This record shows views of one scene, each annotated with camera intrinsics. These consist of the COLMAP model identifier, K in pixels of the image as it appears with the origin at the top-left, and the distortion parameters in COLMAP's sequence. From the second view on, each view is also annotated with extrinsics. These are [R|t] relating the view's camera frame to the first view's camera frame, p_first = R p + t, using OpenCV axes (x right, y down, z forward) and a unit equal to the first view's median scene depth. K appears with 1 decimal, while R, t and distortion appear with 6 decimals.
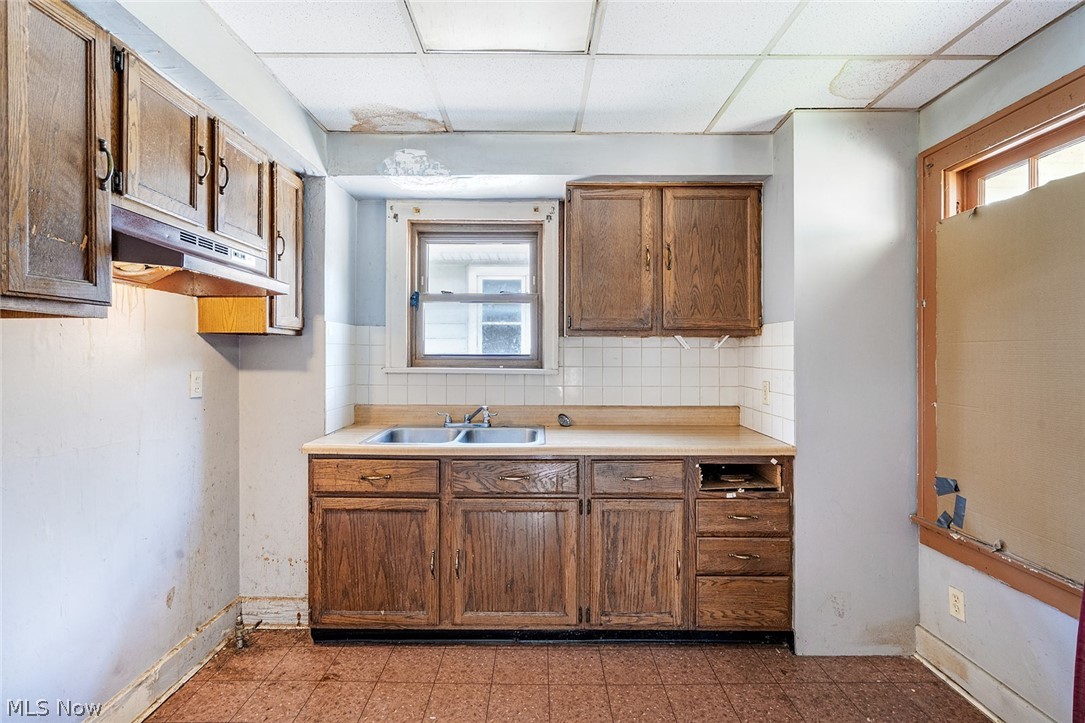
lens RADIAL K [[492.7, 0, 538.1], [0, 492.7, 352.5], [0, 0, 1]] dist [-0.002883, 0.003212]
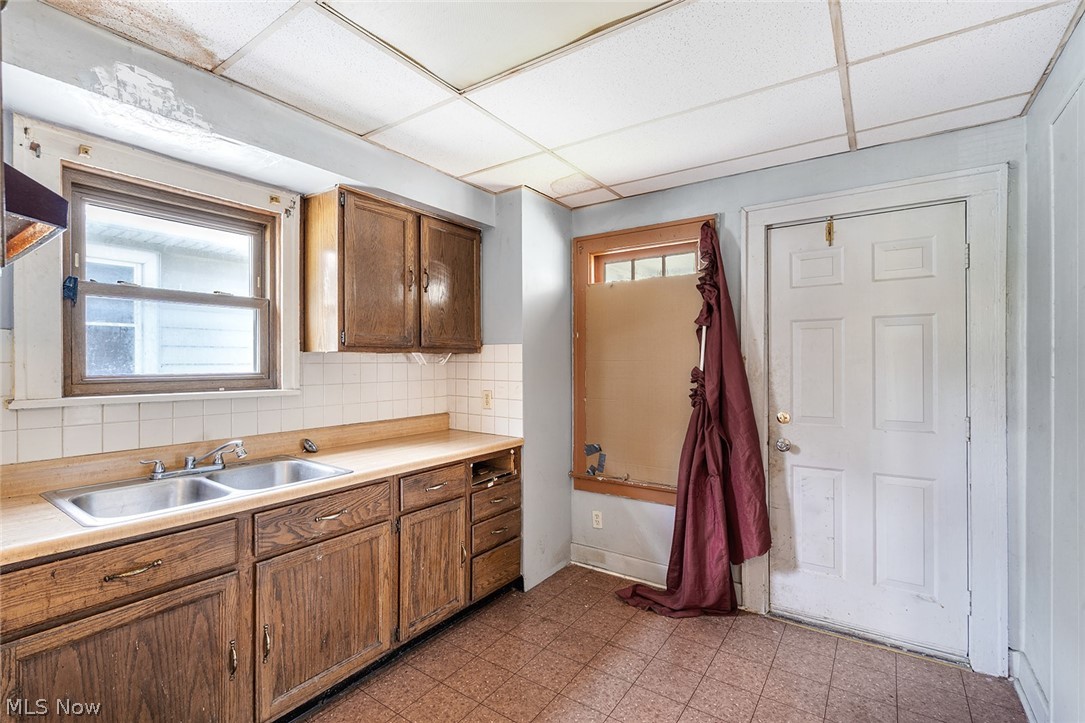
lens RADIAL K [[492.7, 0, 536.1], [0, 492.7, 364.2], [0, 0, 1]] dist [-0.002883, 0.003212]
pose [[0.578327, -0.008568, 0.815760, -0.546045], [0.000804, 0.999950, 0.009933, -0.023163], [-0.815805, -0.005089, 0.578305, 0.195984]]
